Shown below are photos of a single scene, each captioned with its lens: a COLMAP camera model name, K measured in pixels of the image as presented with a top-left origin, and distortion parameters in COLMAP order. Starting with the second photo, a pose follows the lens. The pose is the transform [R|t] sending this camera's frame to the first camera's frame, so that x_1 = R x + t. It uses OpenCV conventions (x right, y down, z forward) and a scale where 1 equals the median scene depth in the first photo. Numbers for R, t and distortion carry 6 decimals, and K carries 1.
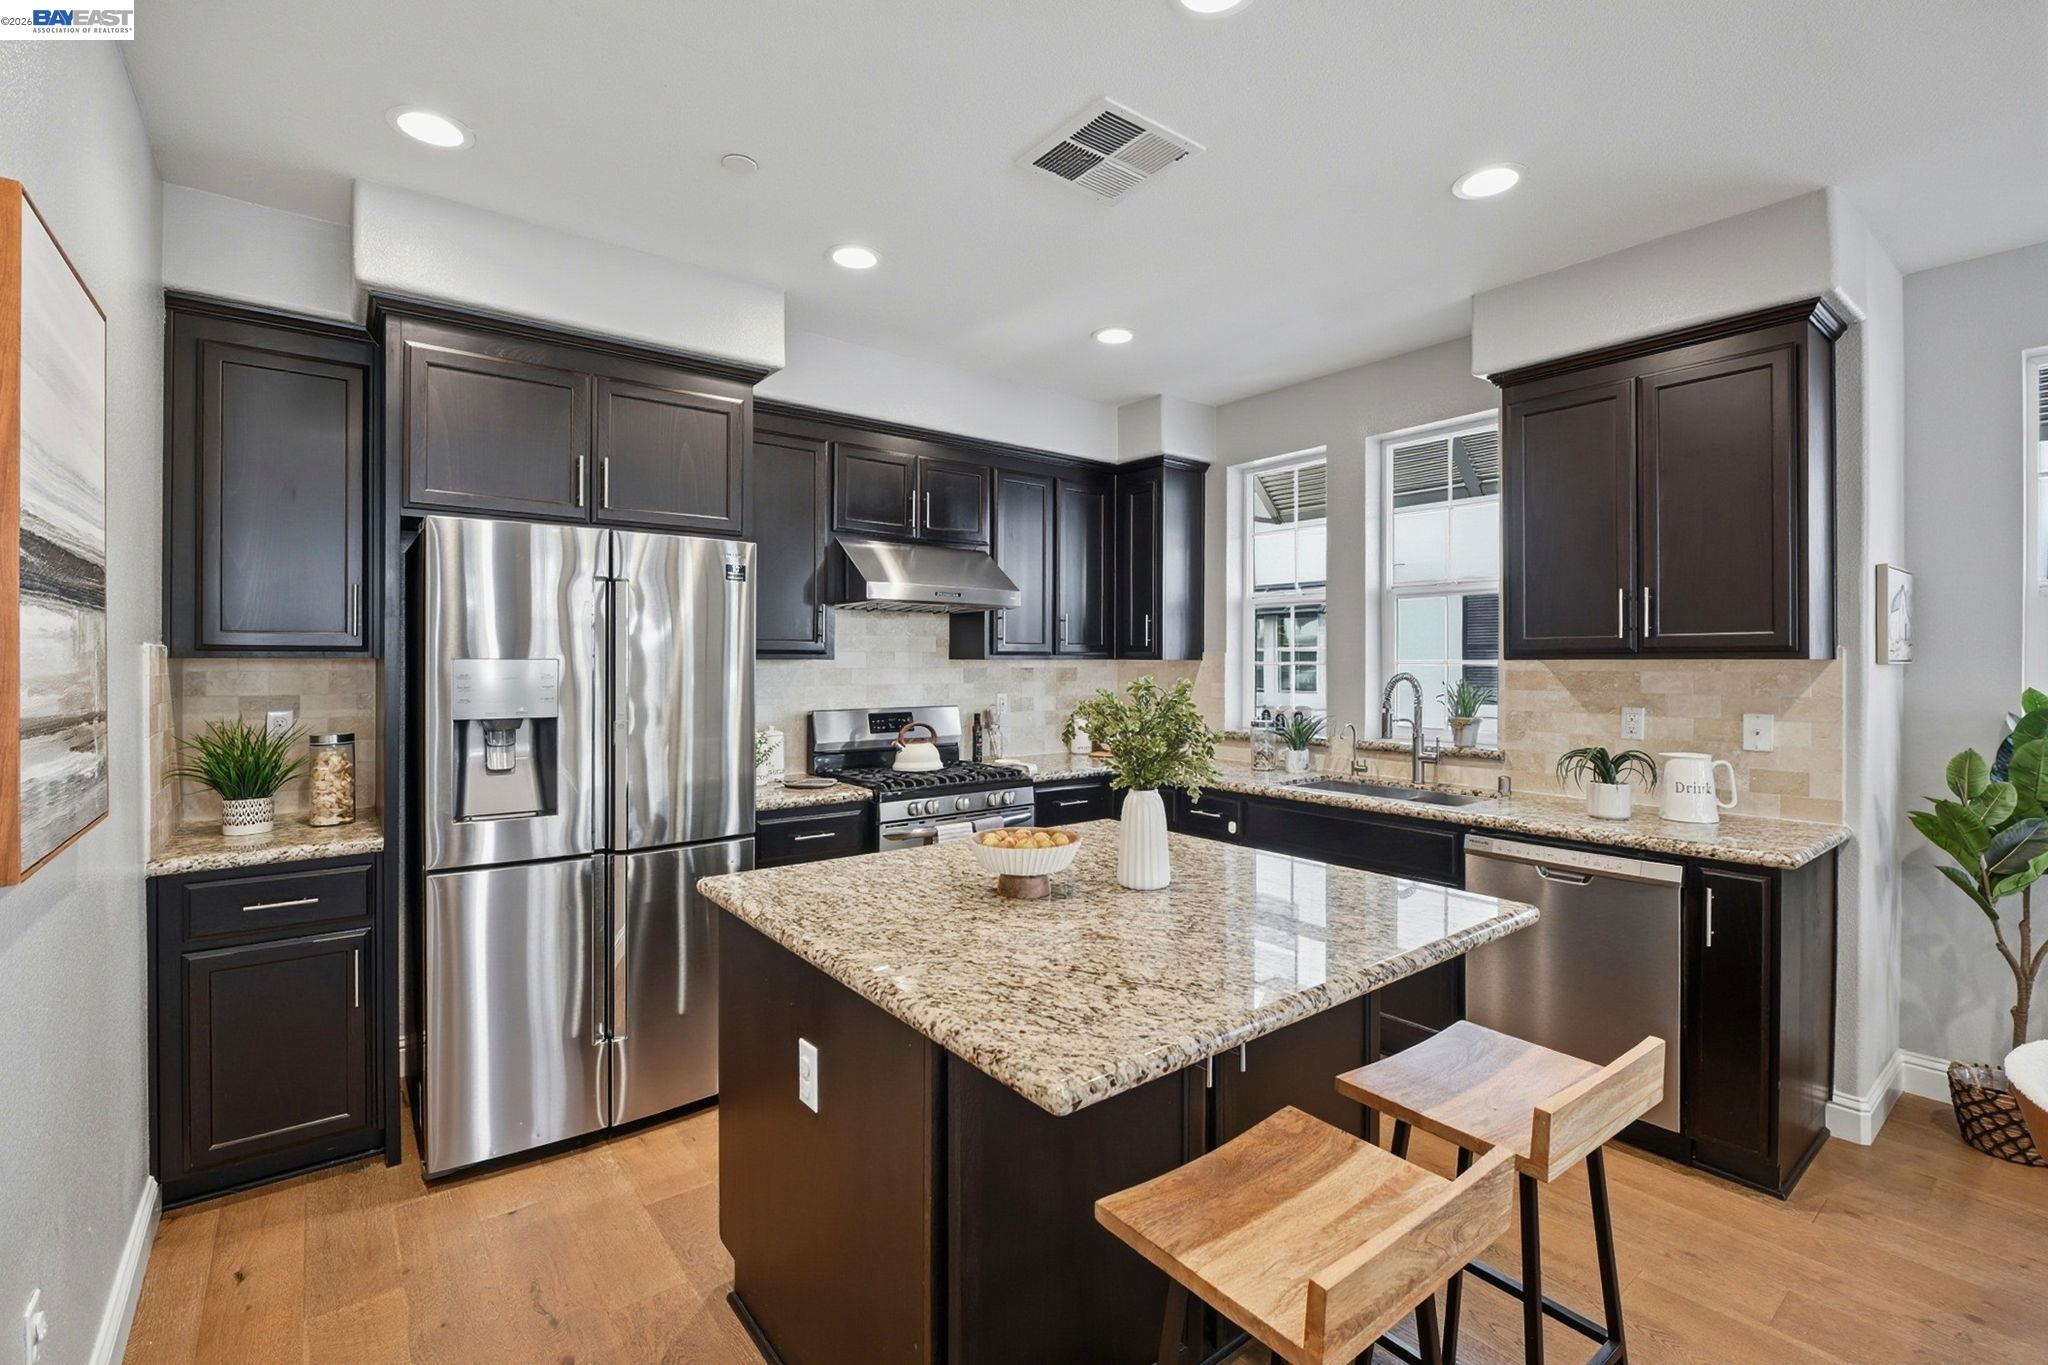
lens RADIAL K [[900.6, 0, 1017.4], [0, 900.6, 657.5], [0, 0, 1]] dist [-0.000556, -0.000242]
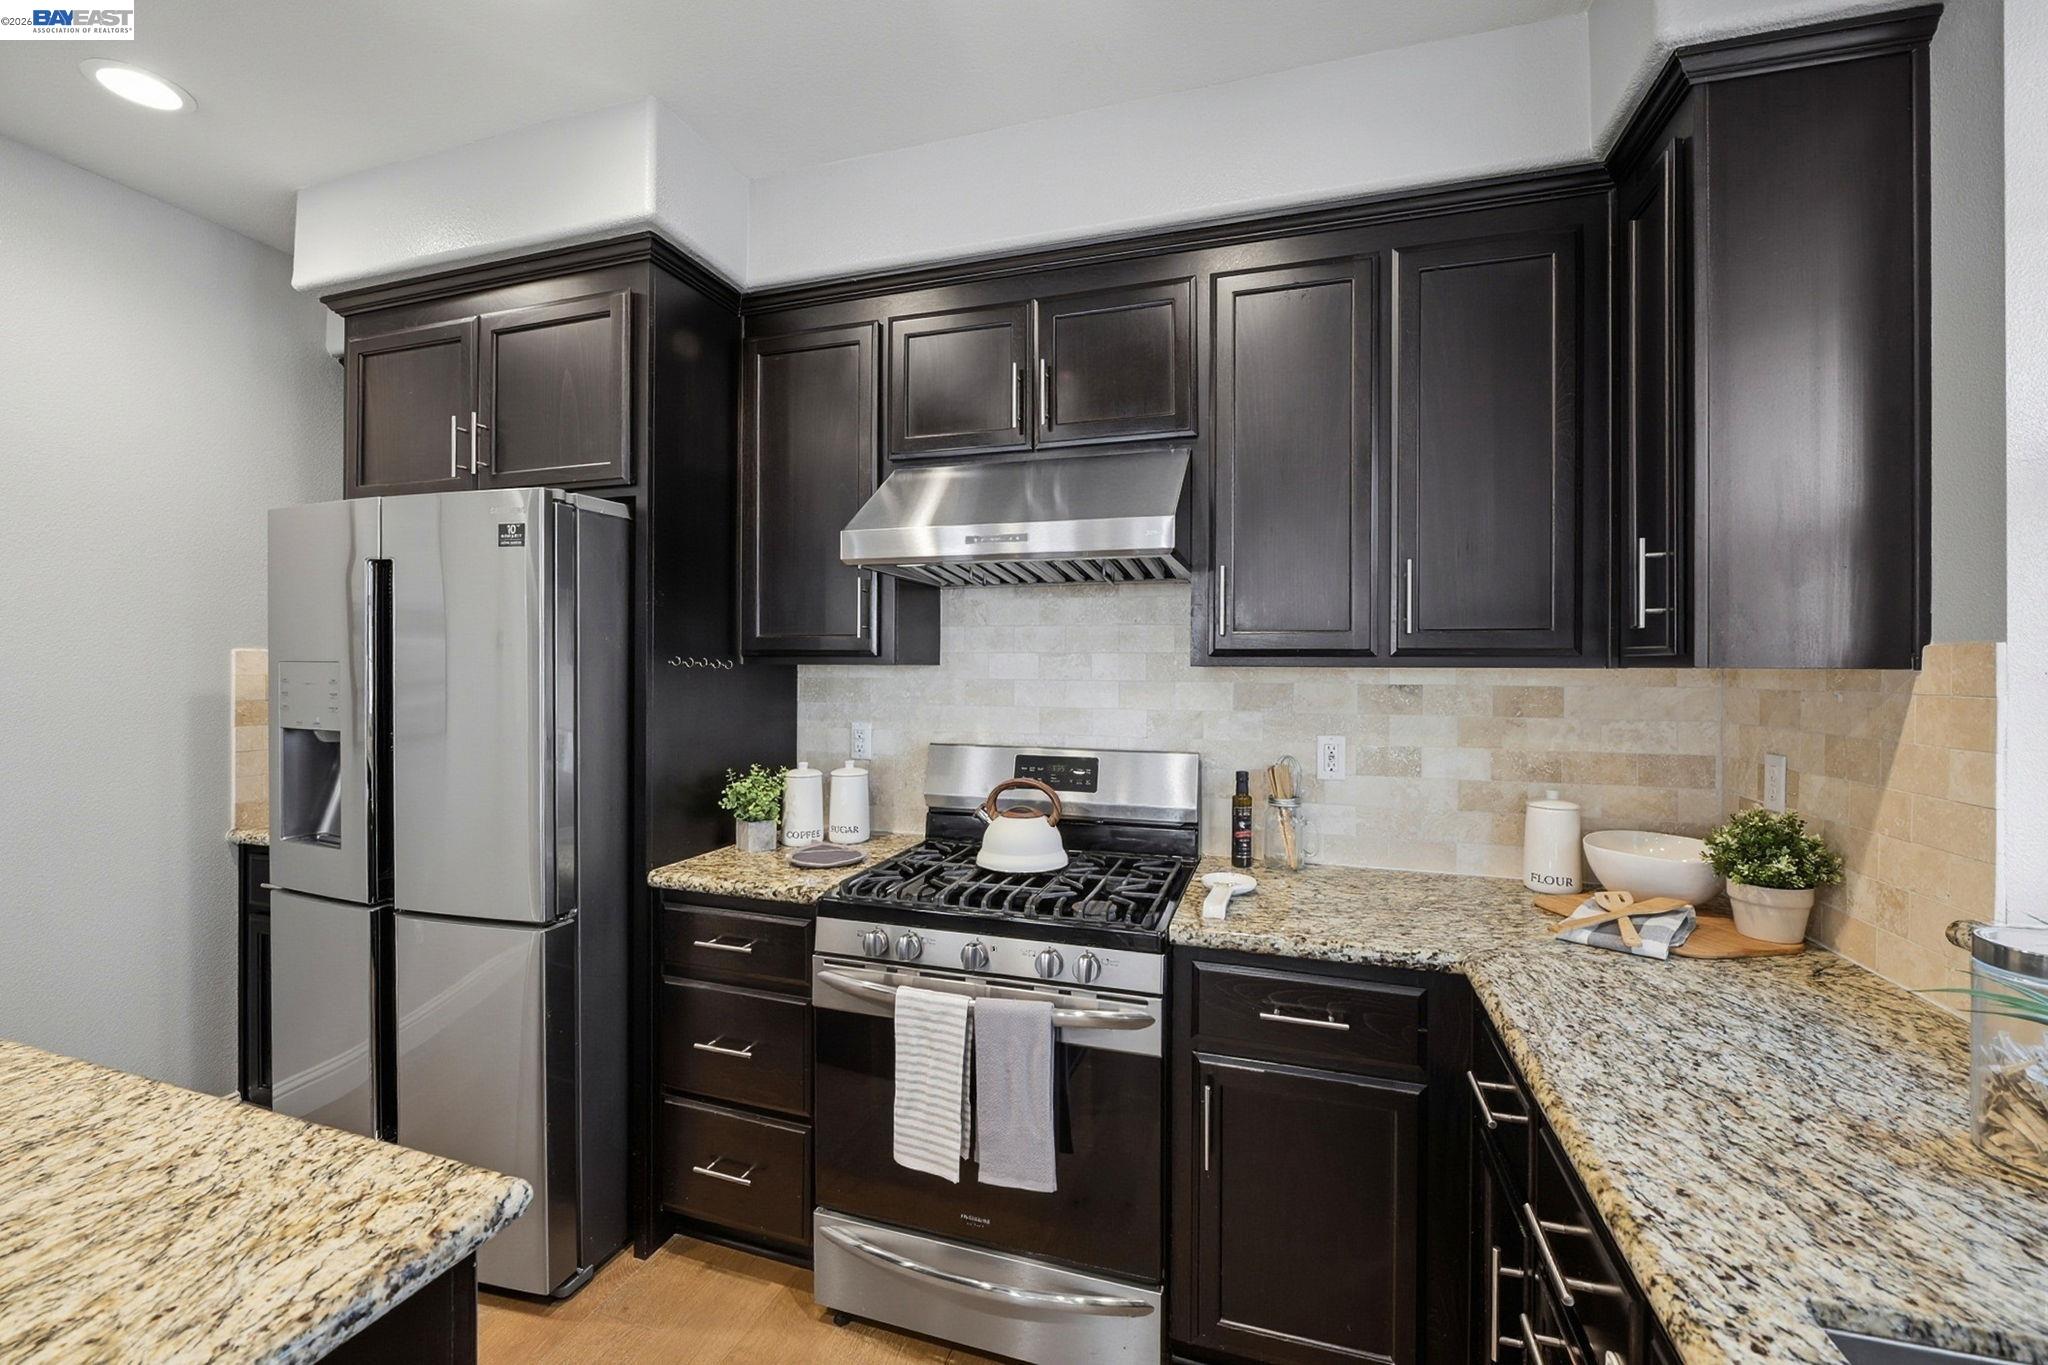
lens RADIAL K [[836.1, 0, 1024.7], [0, 836.1, 670.9], [0, 0, 1]] dist [-0.007538, -0.000137]
pose [[0.559507, 0.005676, -0.828806, 0.371451], [-0.002338, 0.999983, 0.005270, 0.003659], [0.828822, -0.001011, 0.559511, 0.842451]]
